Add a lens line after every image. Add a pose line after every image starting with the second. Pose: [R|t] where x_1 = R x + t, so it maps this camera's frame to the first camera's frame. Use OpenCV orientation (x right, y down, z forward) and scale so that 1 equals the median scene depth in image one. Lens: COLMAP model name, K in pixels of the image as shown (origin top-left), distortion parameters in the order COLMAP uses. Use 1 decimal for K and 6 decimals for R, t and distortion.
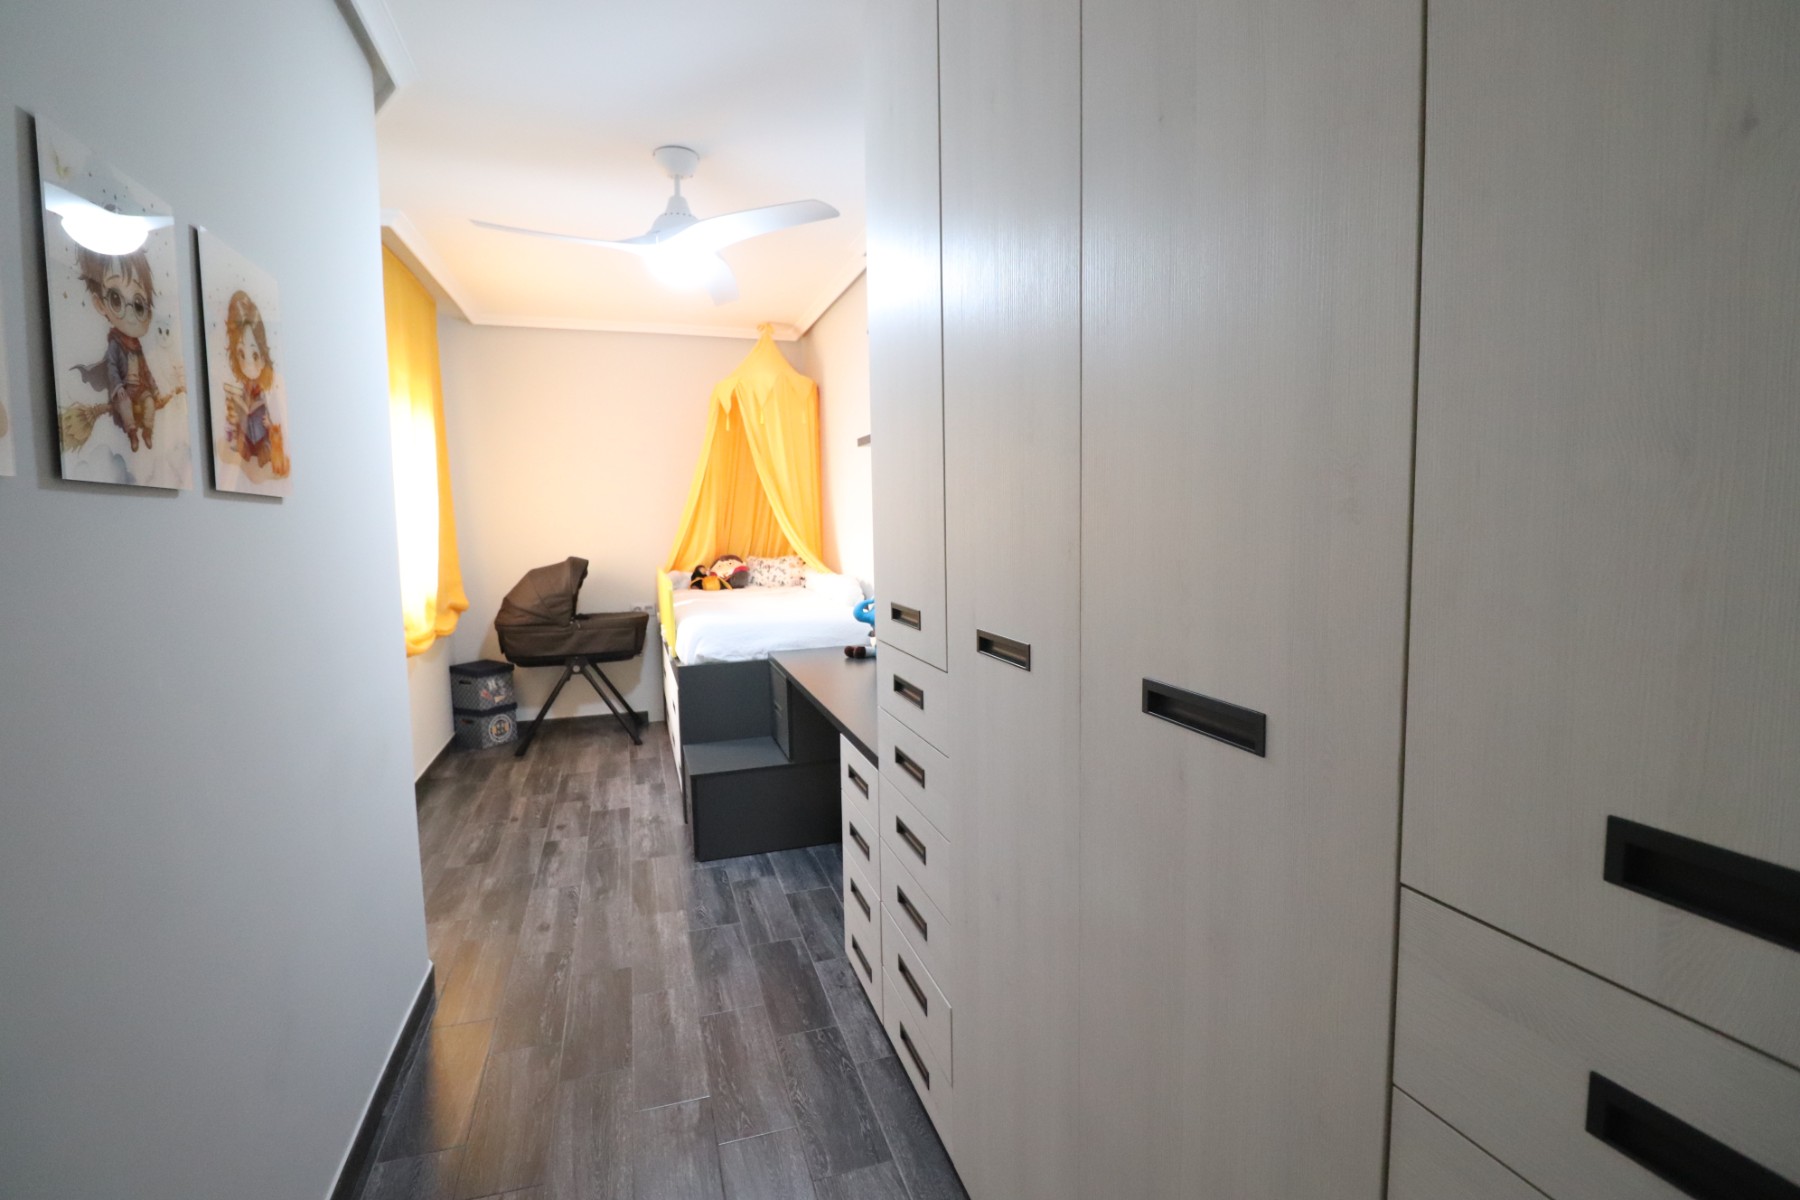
lens RADIAL K [[828.9, 0, 904.8], [0, 828.9, 593.6], [0, 0, 1]] dist [-0.009434, -0.009014]
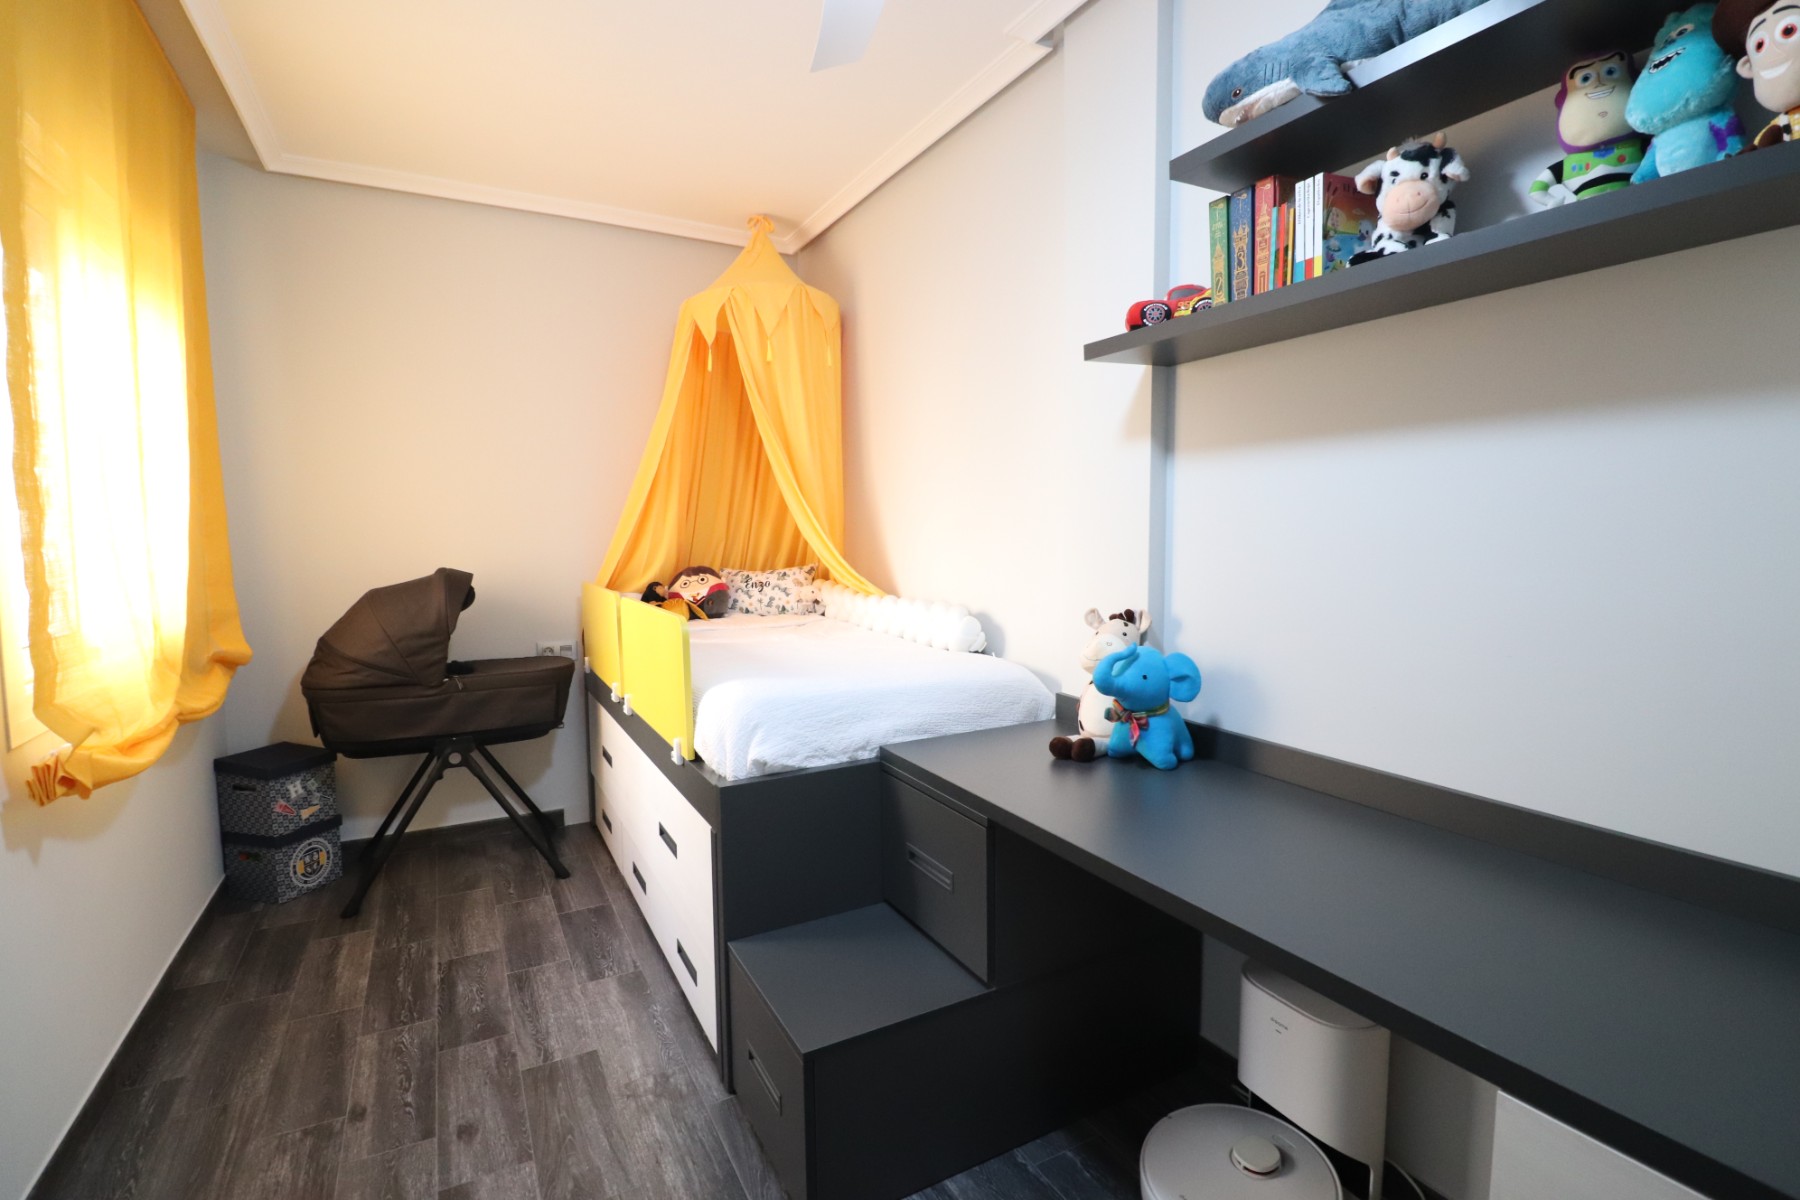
lens RADIAL K [[828.9, 0, 904.8], [0, 828.9, 593.6], [0, 0, 1]] dist [-0.009434, -0.009014]
pose [[0.982861, -0.002499, 0.184331, -0.191588], [0.005560, 0.999855, -0.016094, -0.015219], [-0.184264, 0.016843, 0.982732, 0.364294]]
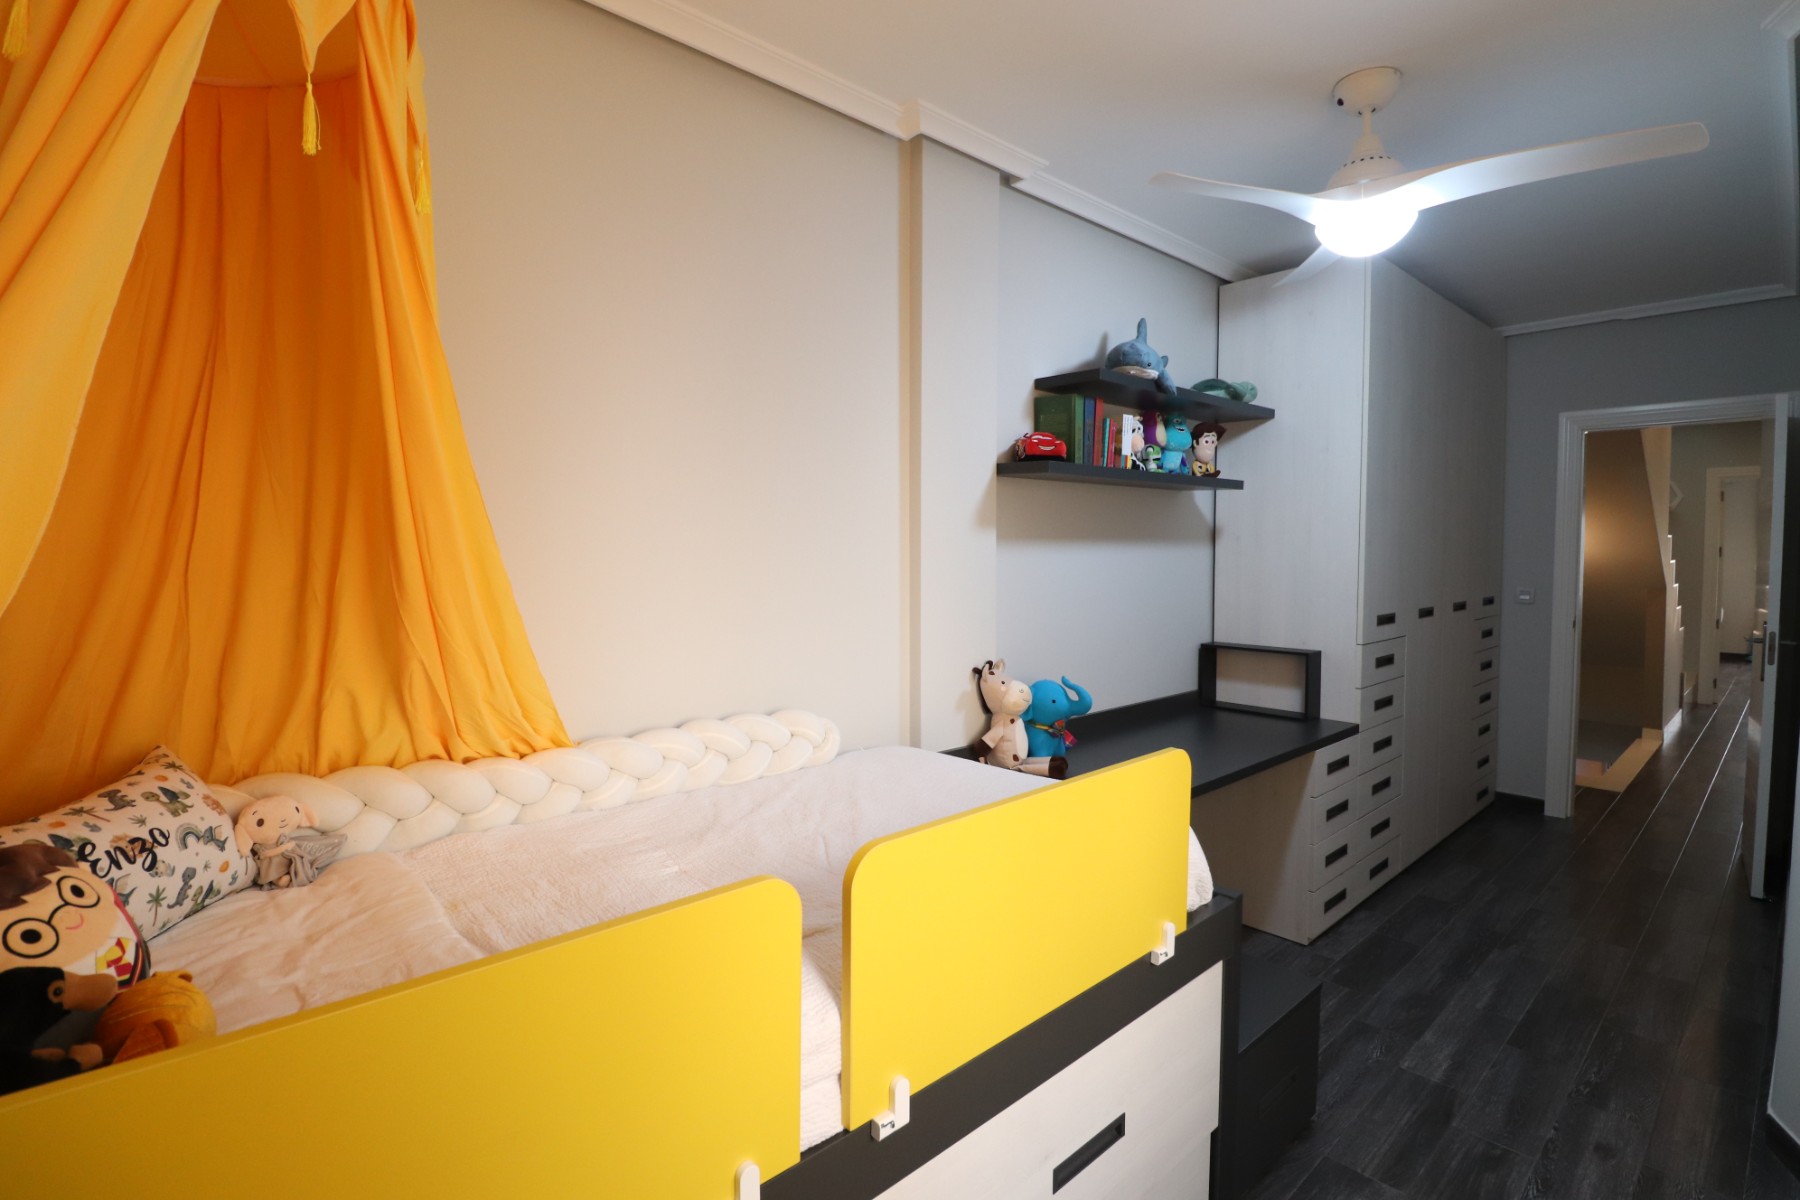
lens RADIAL K [[828.9, 0, 904.8], [0, 828.9, 593.6], [0, 0, 1]] dist [-0.009434, -0.009014]
pose [[-0.395726, -0.031966, 0.917812, -0.463520], [0.095289, 0.992571, 0.075655, -0.100603], [-0.913412, 0.117396, -0.389740, 0.994415]]
